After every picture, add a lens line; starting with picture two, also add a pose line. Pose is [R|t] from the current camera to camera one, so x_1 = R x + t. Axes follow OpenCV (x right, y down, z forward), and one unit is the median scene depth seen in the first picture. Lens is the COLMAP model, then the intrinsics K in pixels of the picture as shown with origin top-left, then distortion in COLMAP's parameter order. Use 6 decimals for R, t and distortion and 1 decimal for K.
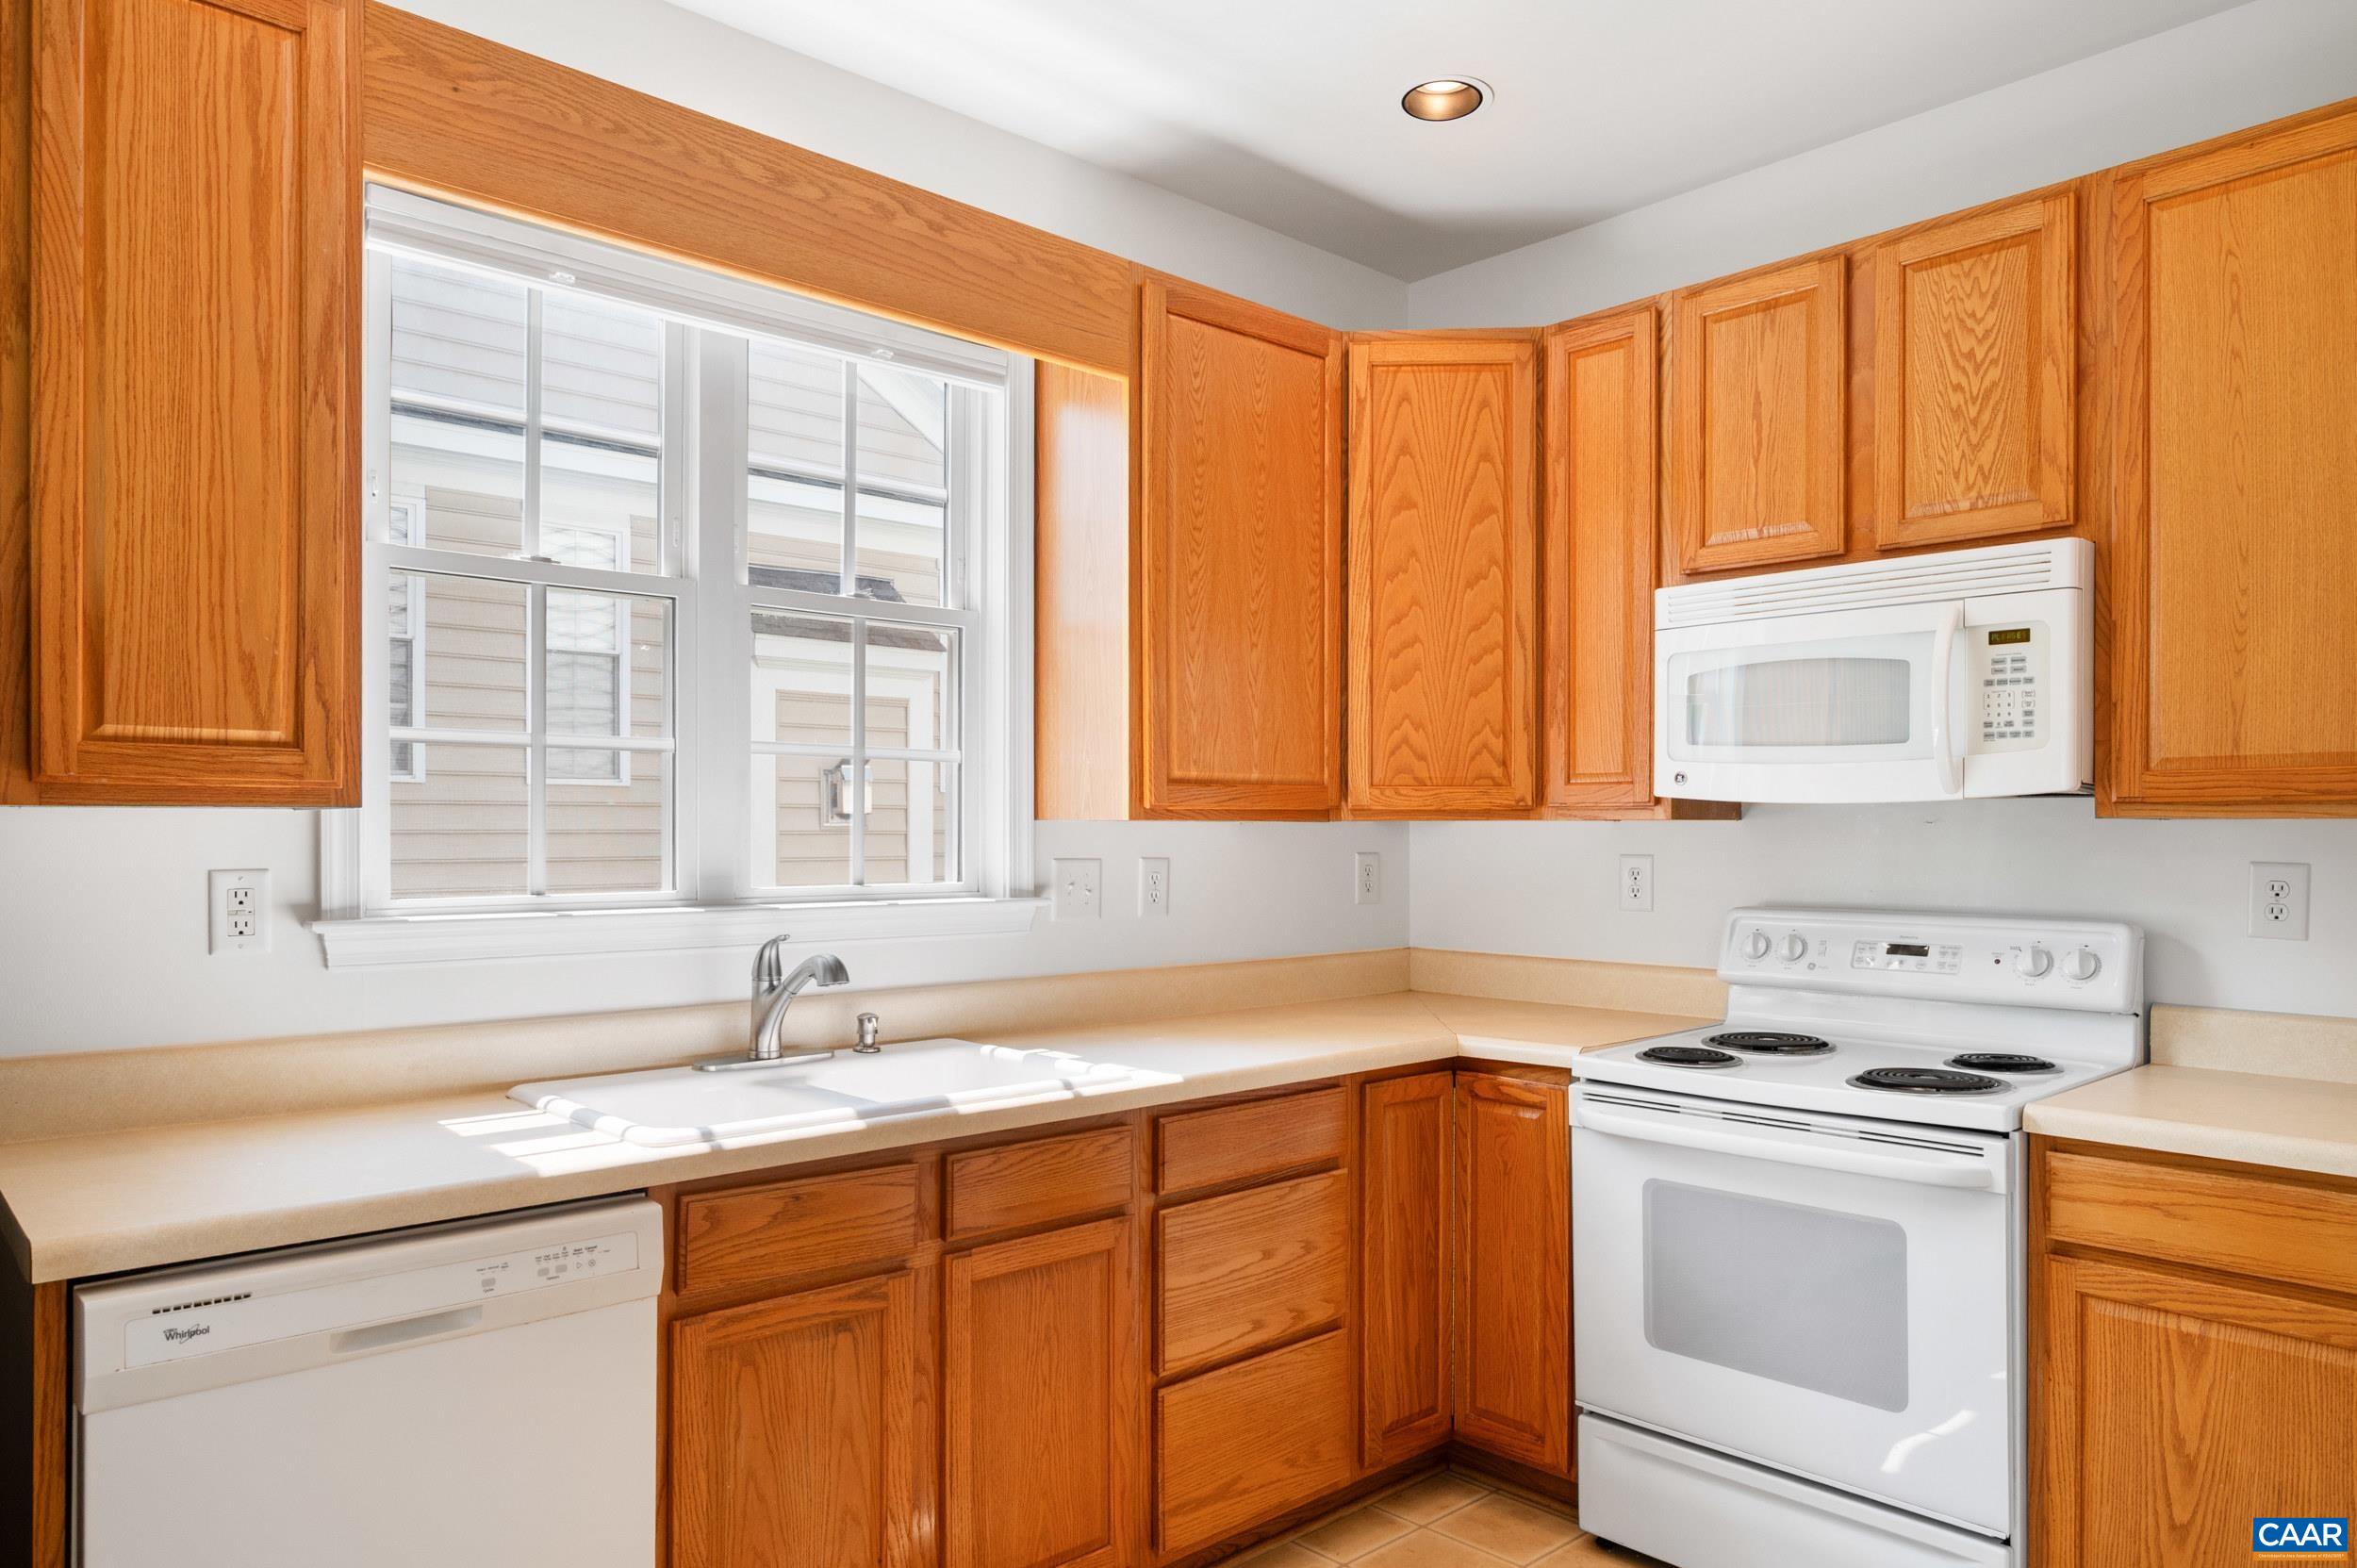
lens RADIAL K [[1535.7, 0, 1170.6], [0, 1535.7, 829.3], [0, 0, 1]] dist [-0.004066, 0.000284]
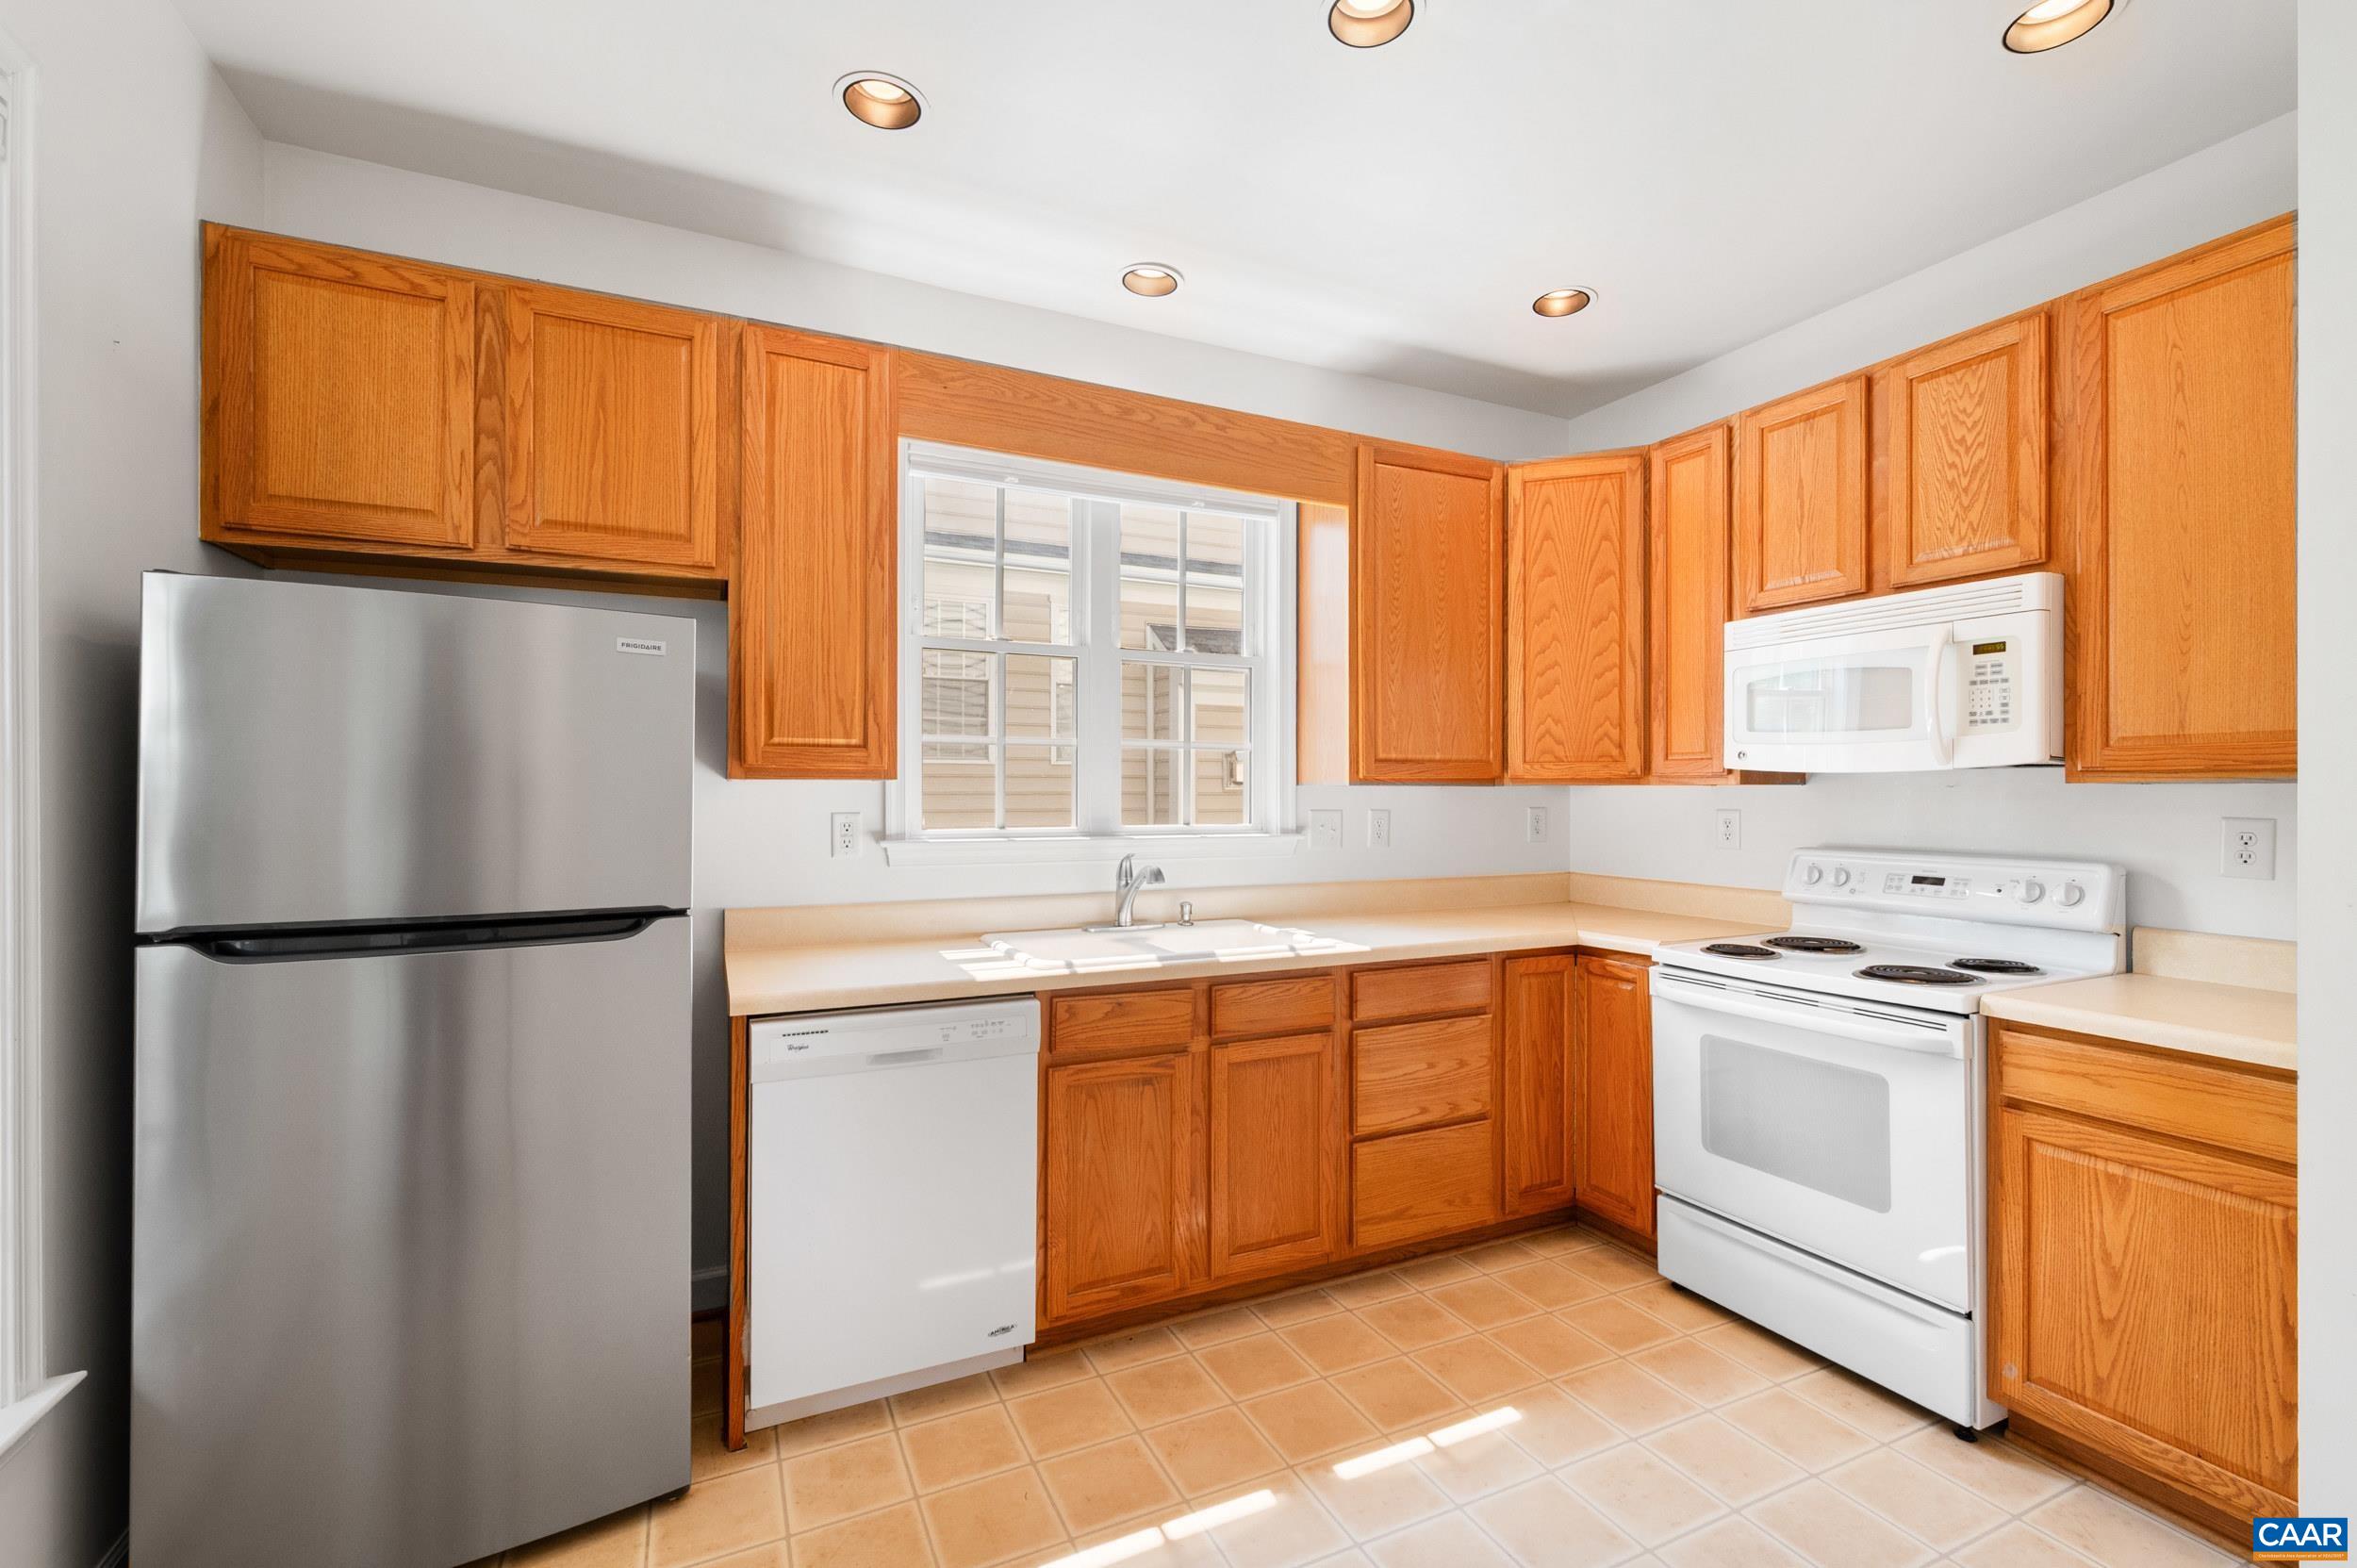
lens RADIAL K [[1031.7, 0, 1181.8], [0, 1031.7, 786.4], [0, 0, 1]] dist [-0.000494, -0.000710]
pose [[0.954478, -0.001116, -0.298280, 0.140771], [-0.000372, 0.999988, -0.004933, 0.000201], [0.298282, 0.004819, 0.954466, -0.074494]]
